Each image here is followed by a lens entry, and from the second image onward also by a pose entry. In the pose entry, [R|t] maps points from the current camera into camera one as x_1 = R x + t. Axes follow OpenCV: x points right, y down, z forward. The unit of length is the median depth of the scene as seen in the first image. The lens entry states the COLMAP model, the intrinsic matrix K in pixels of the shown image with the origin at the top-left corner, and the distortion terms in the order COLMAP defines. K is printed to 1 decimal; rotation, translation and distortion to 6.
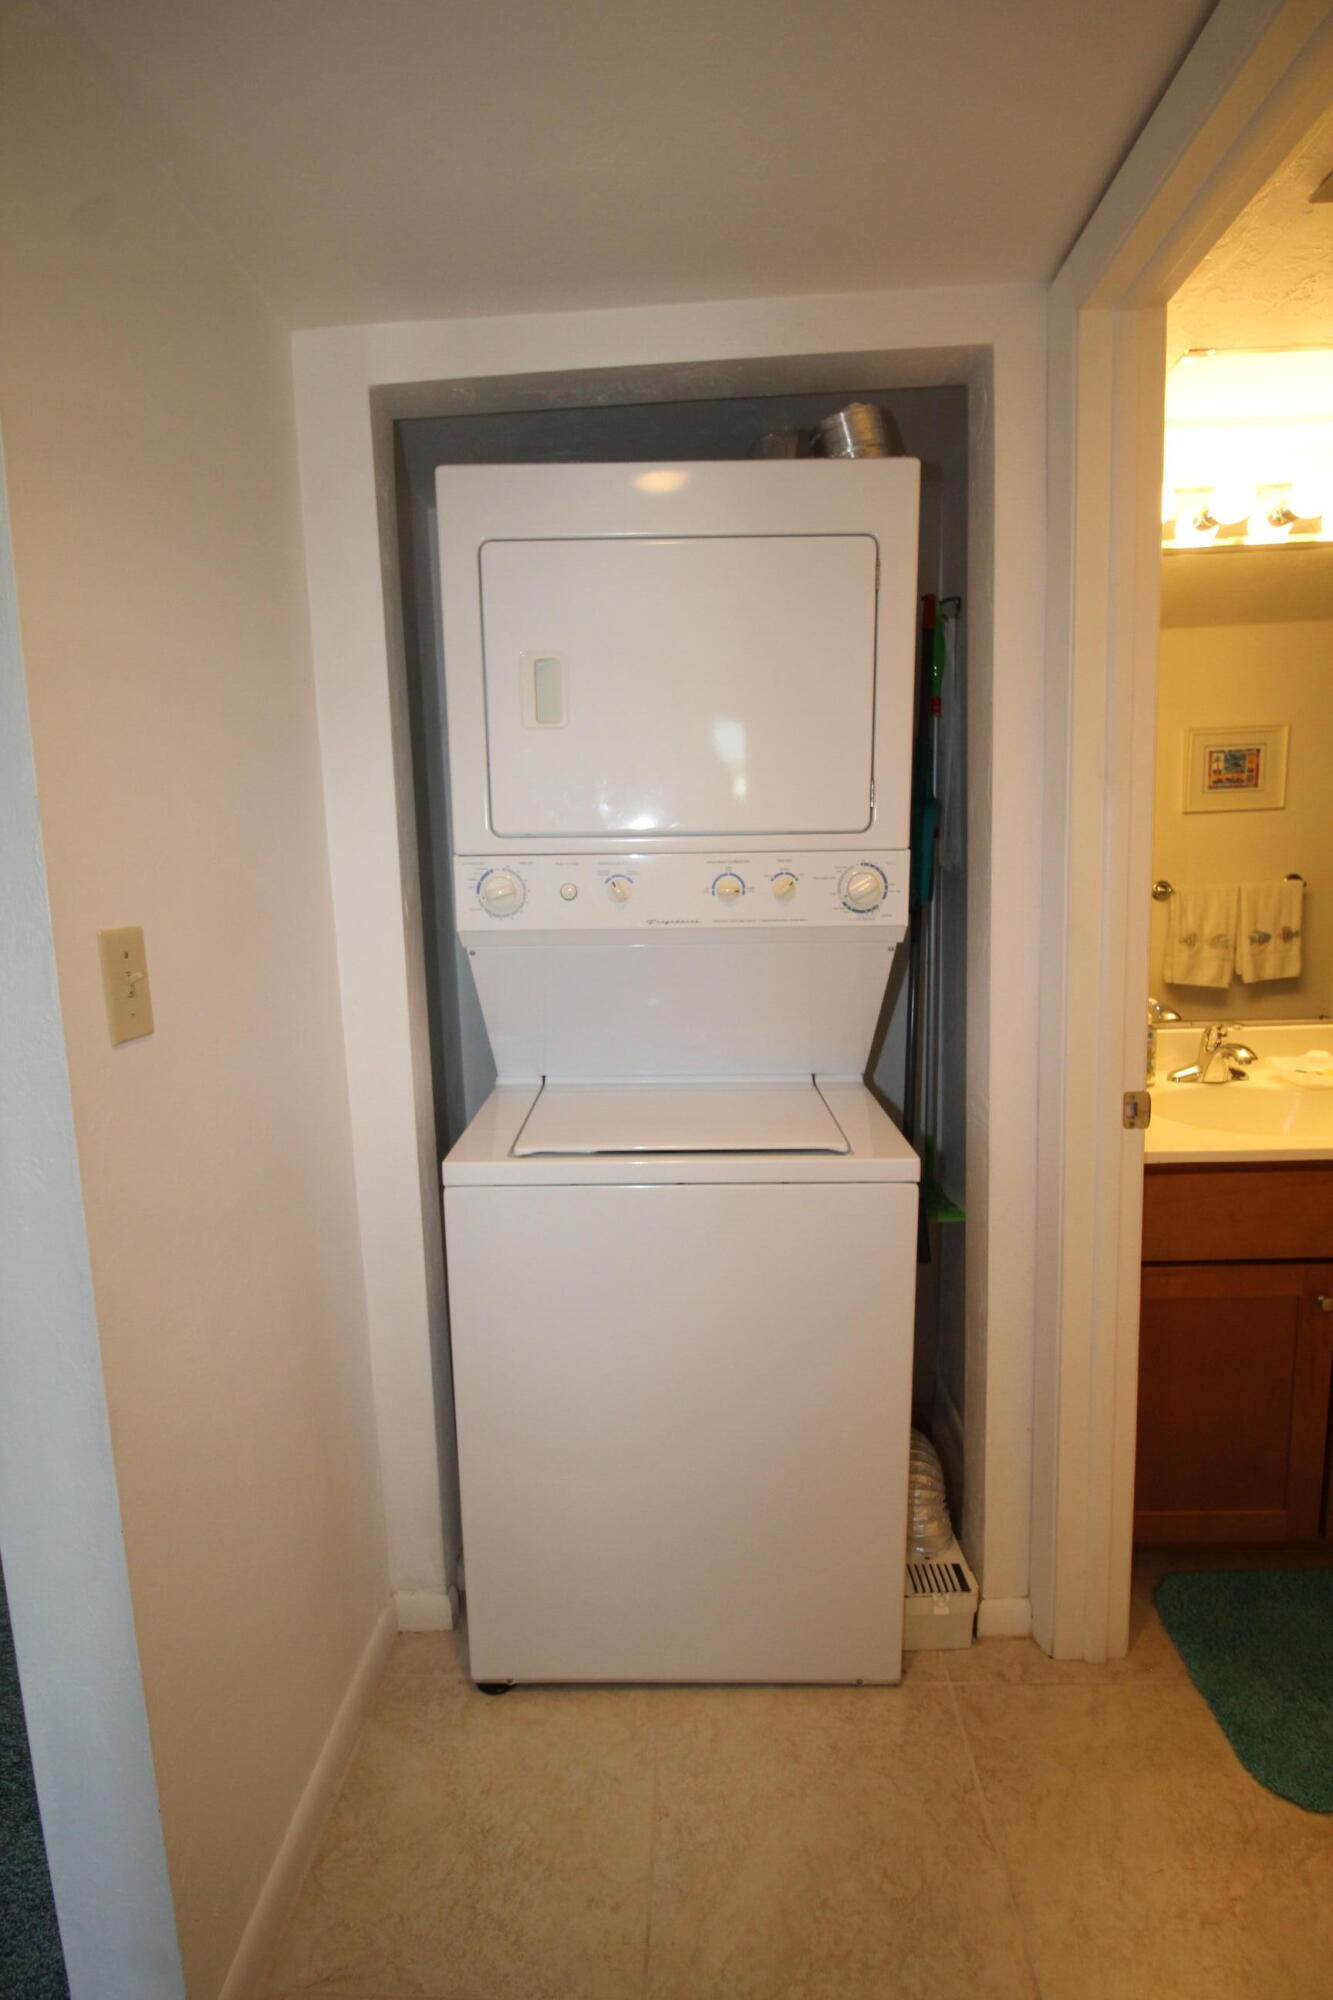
lens RADIAL K [[937.1, 0, 666.0], [0, 937.1, 993.0], [0, 0, 1]] dist [0.001590, -0.003133]
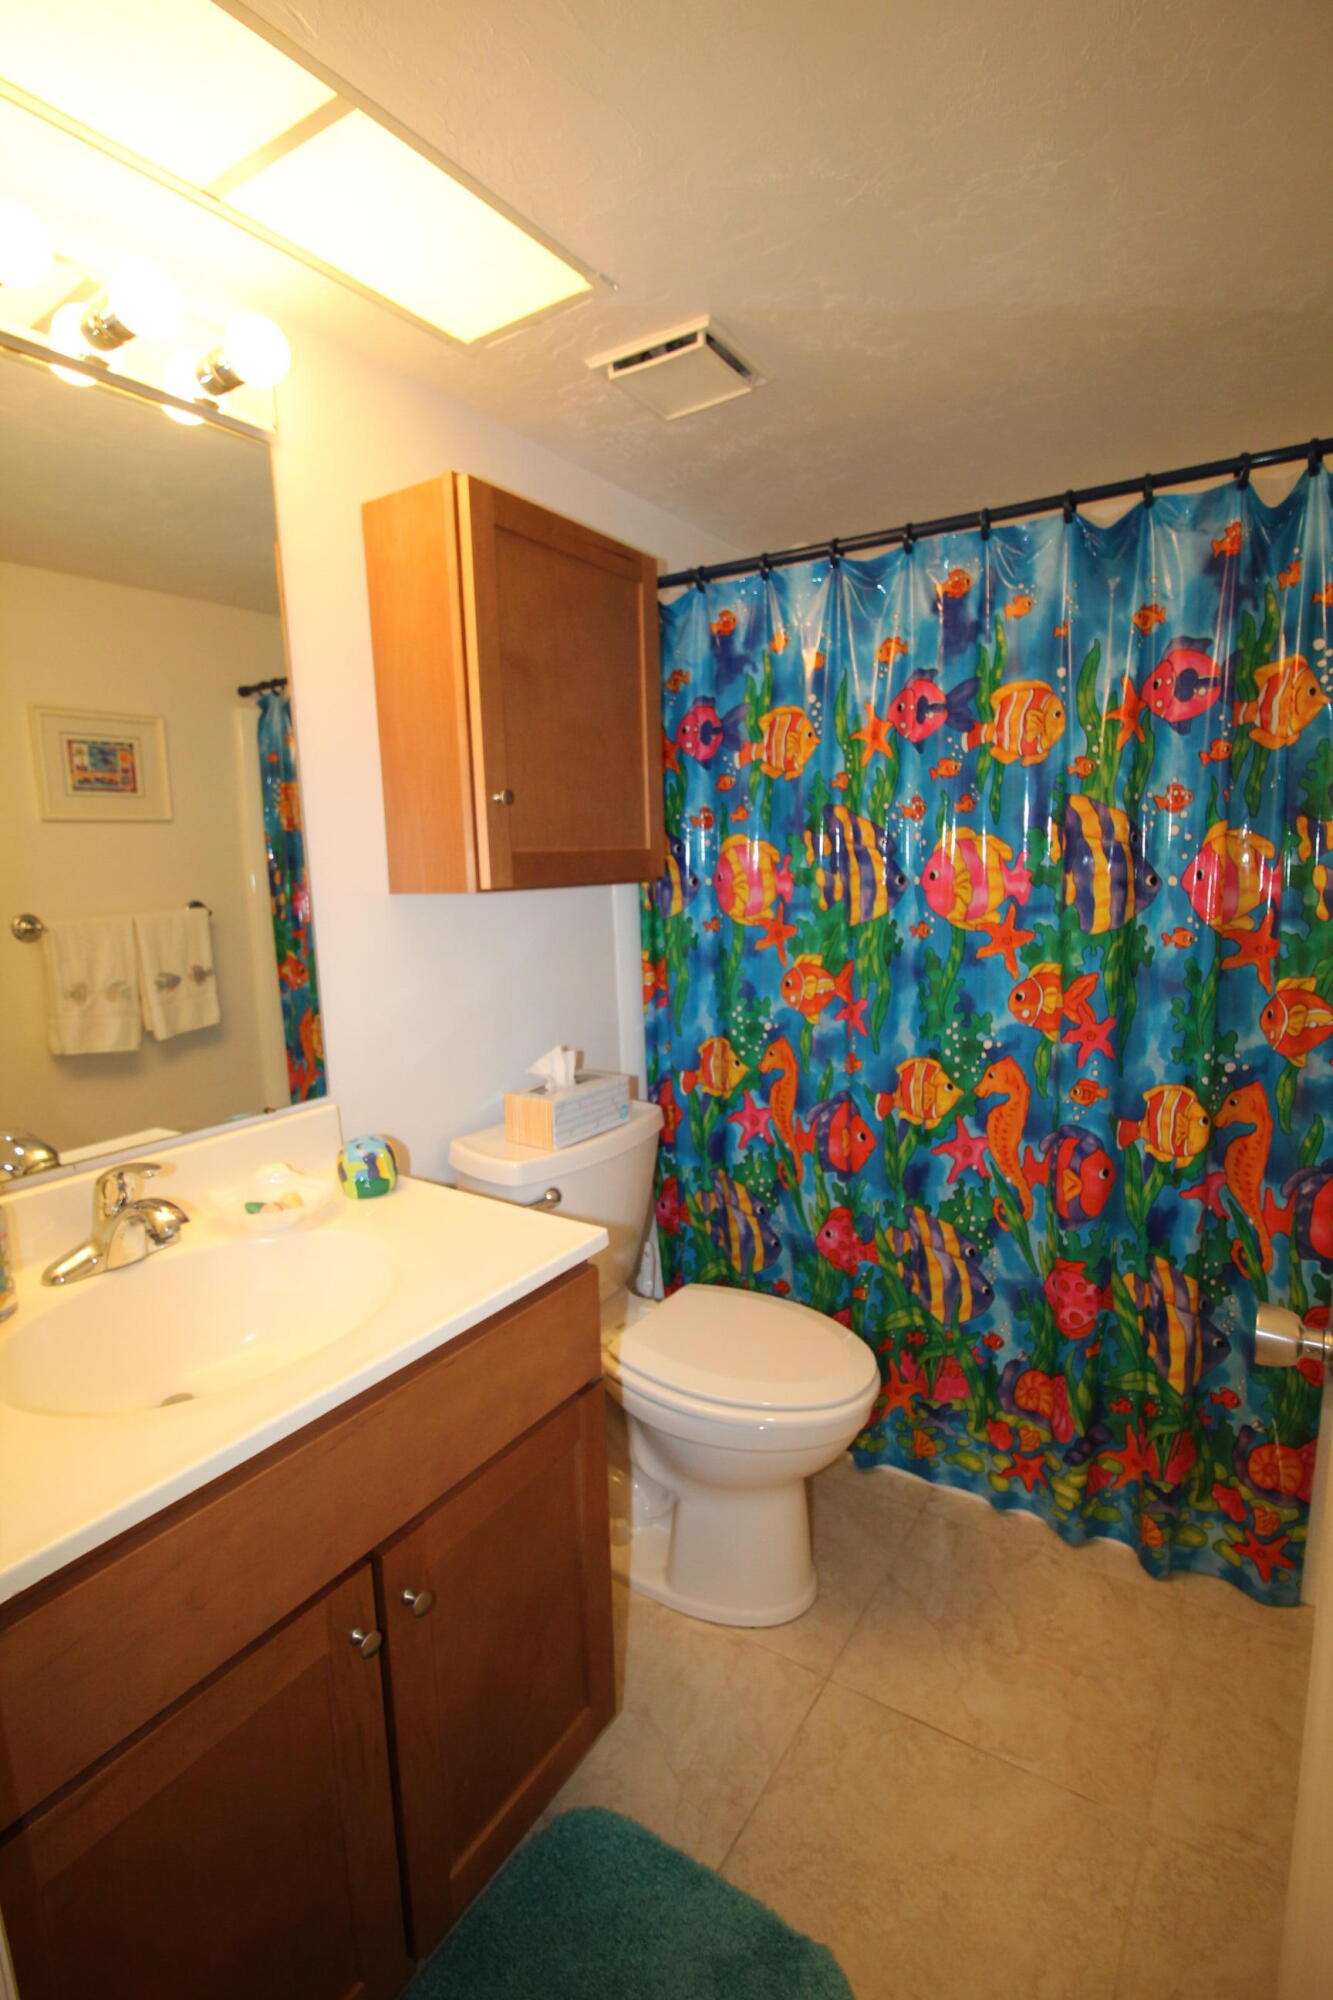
lens RADIAL K [[937.1, 0, 662.3], [0, 937.1, 996.5], [0, 0, 1]] dist [0.001590, -0.003133]
pose [[0.499133, -0.105938, 0.860025, 0.153860], [0.120163, 0.991371, 0.052378, -0.037422], [-0.858153, 0.077199, 0.507556, 0.231206]]
